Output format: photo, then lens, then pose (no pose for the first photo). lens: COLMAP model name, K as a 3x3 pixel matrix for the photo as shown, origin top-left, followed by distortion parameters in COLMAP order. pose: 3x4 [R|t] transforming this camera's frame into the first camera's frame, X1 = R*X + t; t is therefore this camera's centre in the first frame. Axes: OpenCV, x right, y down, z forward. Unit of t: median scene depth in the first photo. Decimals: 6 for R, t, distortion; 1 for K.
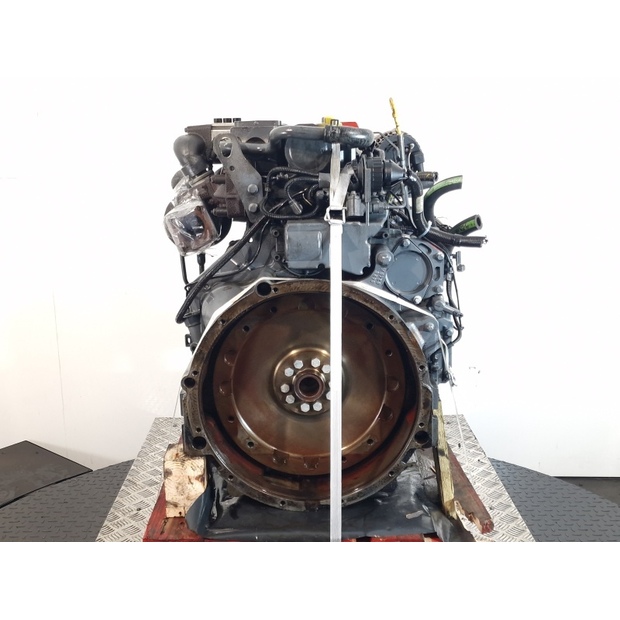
lens RADIAL K [[735.5, 0, 310.0], [0, 735.5, 310.0], [0, 0, 1]] dist [0.082341, -0.013206]
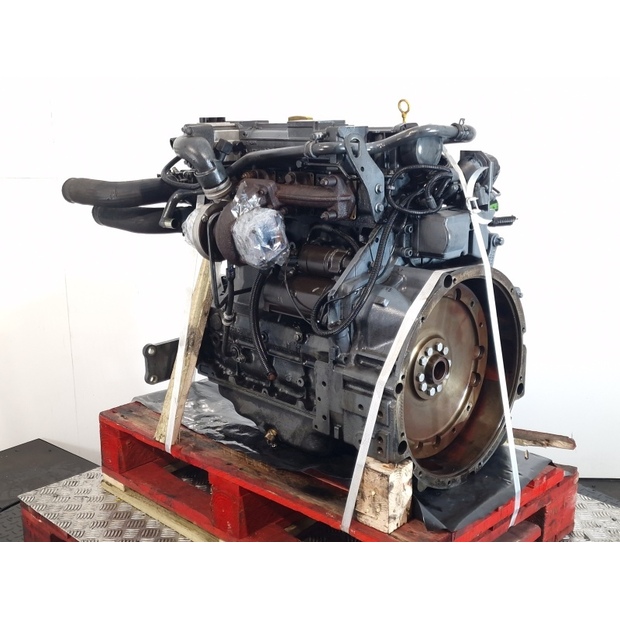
lens RADIAL K [[735.5, 0, 310.0], [0, 735.5, 310.0], [0, 0, 1]] dist [0.082341, -0.013206]
pose [[0.737091, -0.170076, 0.654042, -0.822655], [0.169366, 0.983417, 0.064854, -0.082319], [-0.654226, 0.062970, 0.753673, 0.315884]]
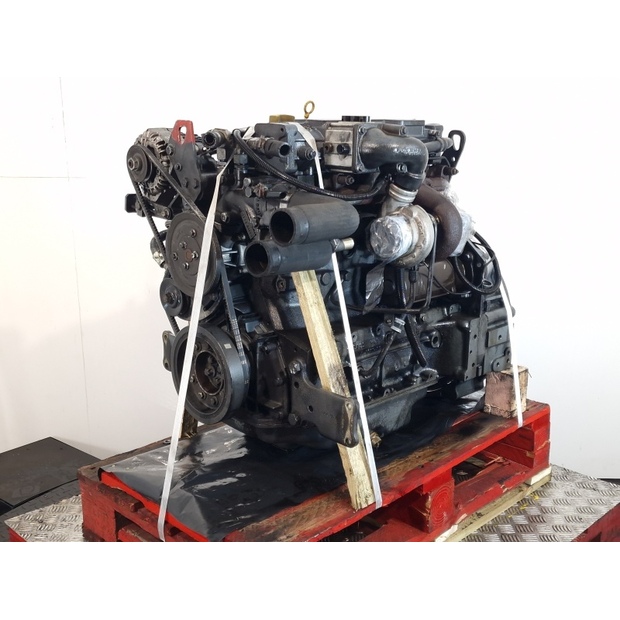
lens RADIAL K [[735.5, 0, 310.0], [0, 735.5, 310.0], [0, 0, 1]] dist [0.082341, -0.013206]
pose [[-0.664764, -0.181896, 0.724571, -0.868719], [0.168736, 0.908281, 0.382823, -0.475373], [-0.727748, 0.376748, -0.573100, 1.968722]]
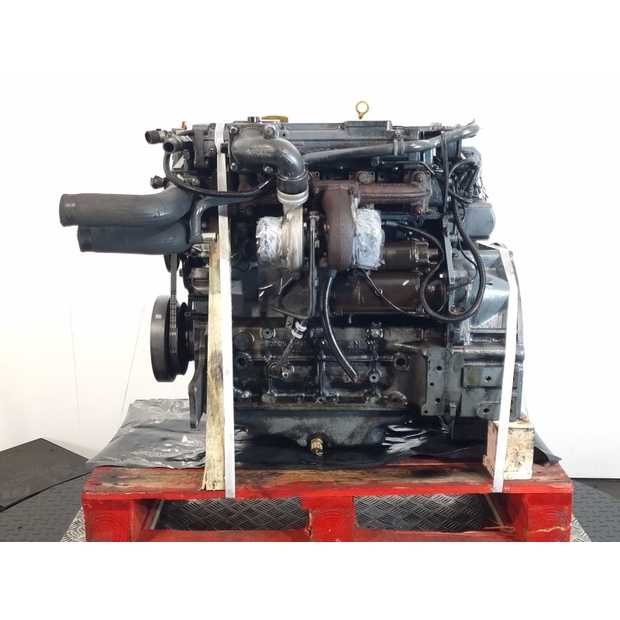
lens RADIAL K [[735.5, 0, 310.0], [0, 735.5, 310.0], [0, 0, 1]] dist [0.082341, -0.013206]
pose [[0.071376, -0.243379, 0.967301, -1.196564], [0.240816, 0.945291, 0.220072, -0.276033], [-0.967943, 0.217234, 0.126081, 1.101628]]
